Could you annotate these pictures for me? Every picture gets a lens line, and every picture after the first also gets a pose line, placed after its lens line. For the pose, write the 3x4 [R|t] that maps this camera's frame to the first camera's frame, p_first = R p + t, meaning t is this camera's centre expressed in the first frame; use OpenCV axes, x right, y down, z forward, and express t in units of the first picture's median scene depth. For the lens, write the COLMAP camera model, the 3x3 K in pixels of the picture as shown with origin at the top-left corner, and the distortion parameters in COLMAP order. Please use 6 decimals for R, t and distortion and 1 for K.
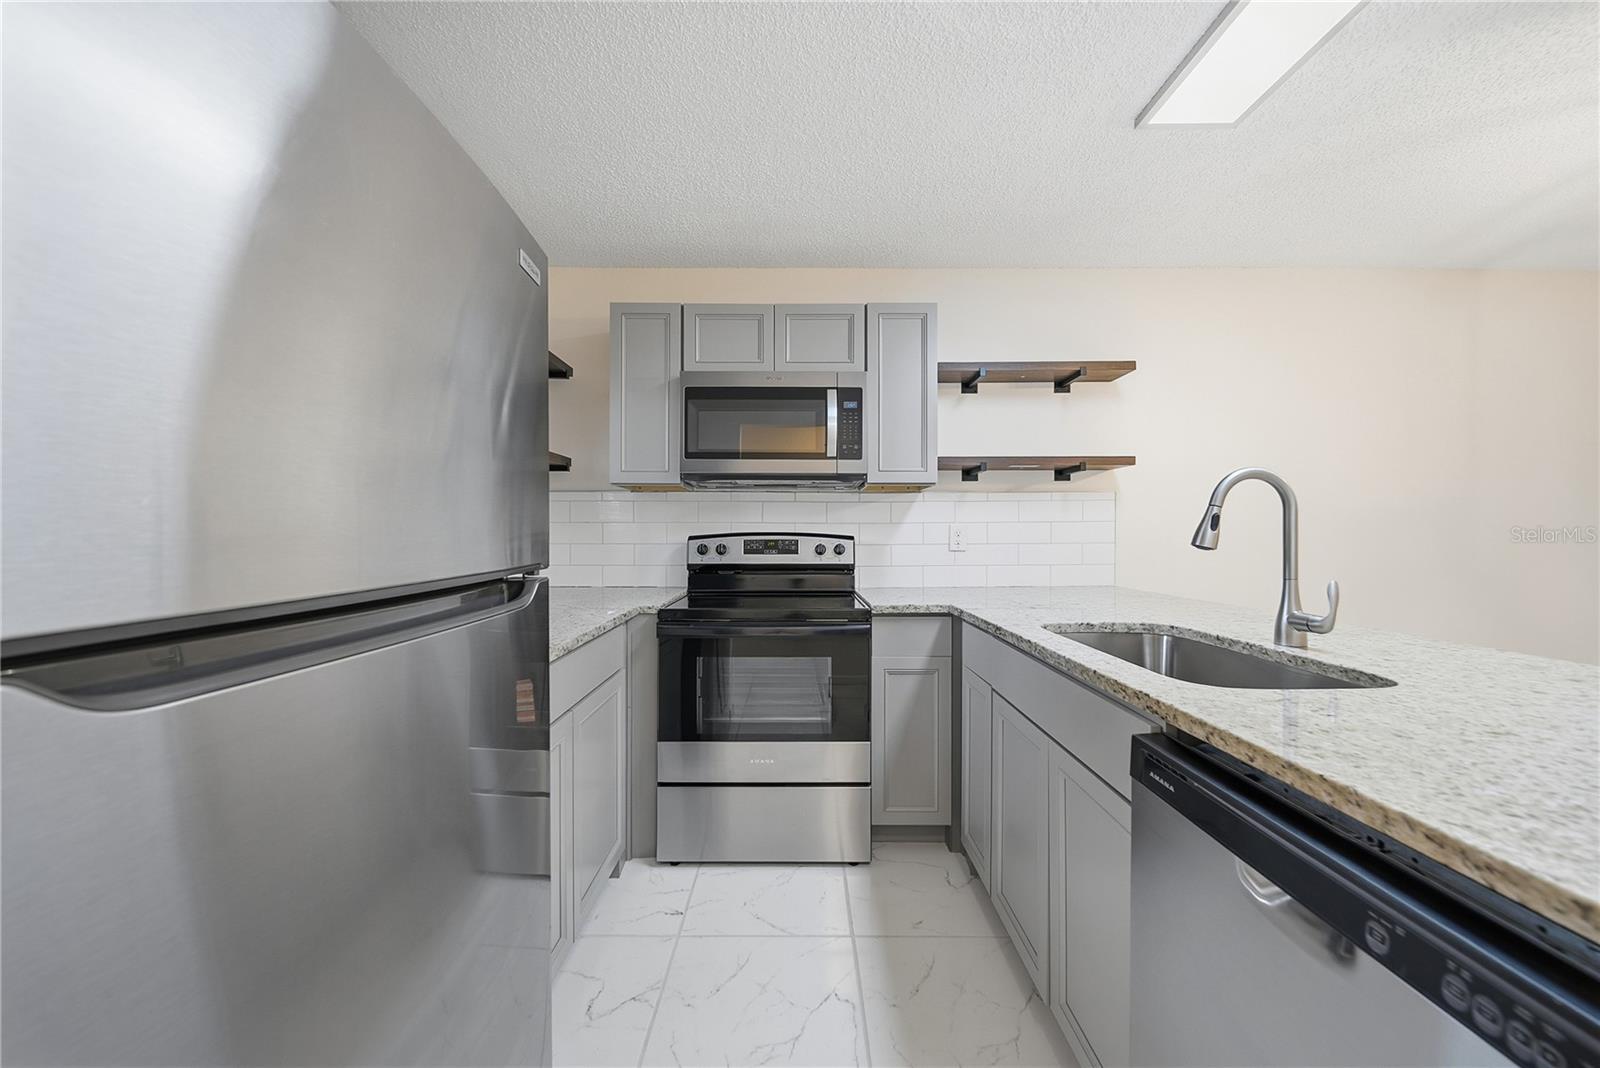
lens RADIAL K [[576.3, 0, 797.6], [0, 576.3, 531.4], [0, 0, 1]] dist [0.000745, 0.000167]
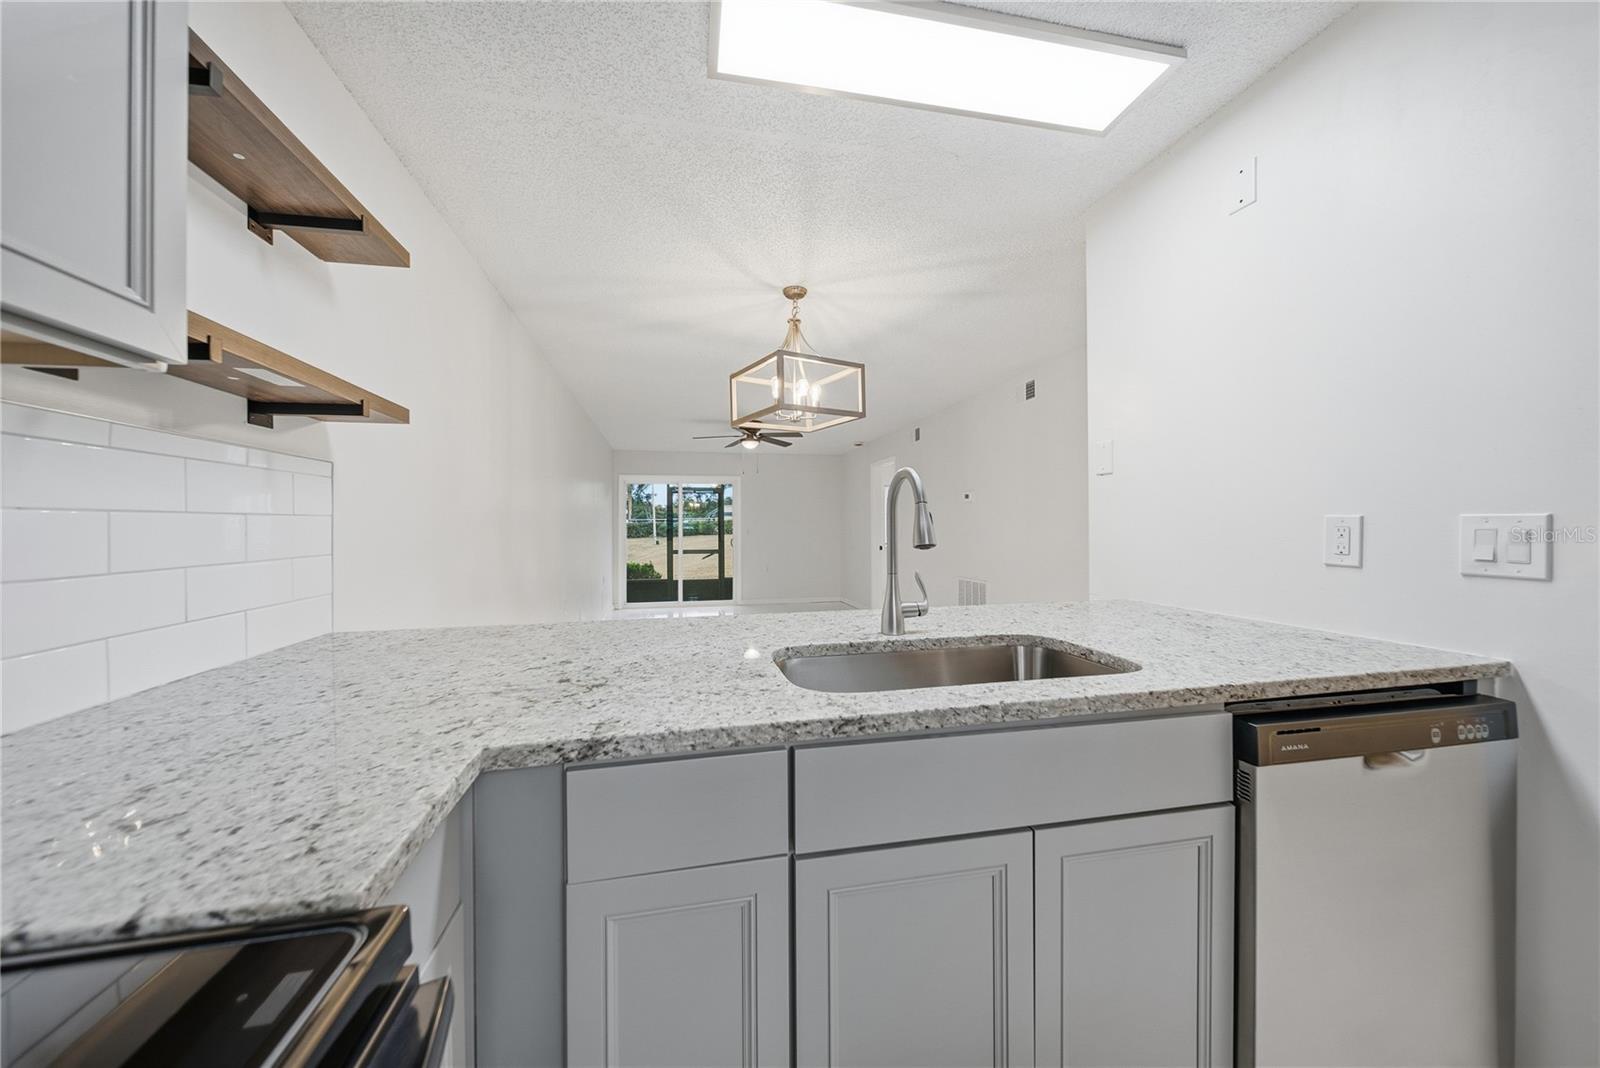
lens RADIAL K [[576.3, 0, 791.8], [0, 576.3, 532.0], [0, 0, 1]] dist [0.000745, 0.000167]
pose [[-0.209572, -0.005327, 0.977779, -0.212841], [0.007770, 0.999945, 0.007113, -0.006779], [-0.977762, 0.009088, -0.209519, 1.695559]]
